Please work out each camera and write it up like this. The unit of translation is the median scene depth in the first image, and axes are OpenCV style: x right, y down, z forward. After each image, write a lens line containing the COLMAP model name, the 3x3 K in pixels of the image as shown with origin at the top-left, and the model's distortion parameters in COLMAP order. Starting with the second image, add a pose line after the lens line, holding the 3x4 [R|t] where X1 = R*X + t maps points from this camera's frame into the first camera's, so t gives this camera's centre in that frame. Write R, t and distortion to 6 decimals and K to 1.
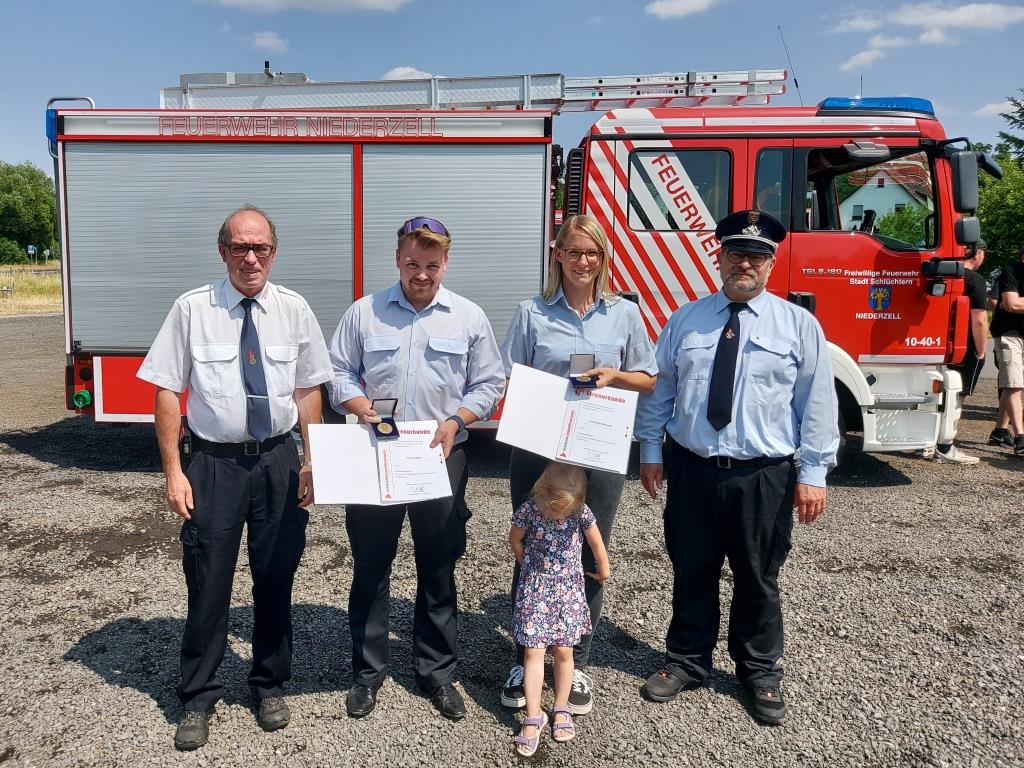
lens RADIAL K [[764.1, 0, 484.2], [0, 764.1, 350.3], [0, 0, 1]] dist [0.051661, -0.049405]
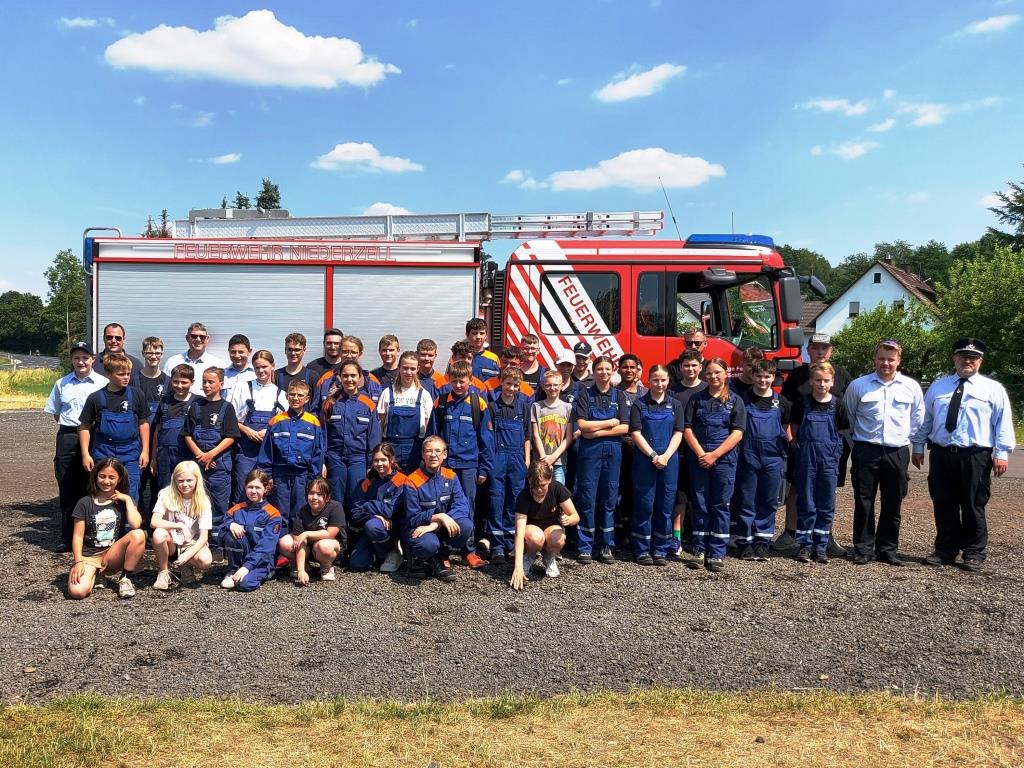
lens RADIAL K [[872.0, 0, 460.0], [0, 872.0, 406.8], [0, 0, 1]] dist [0.038330, -0.023890]
pose [[0.999816, 0.004755, 0.018608, 0.027216], [-0.003579, 0.998025, -0.062718, 0.056775], [-0.018870, 0.062640, 0.997858, -0.444450]]
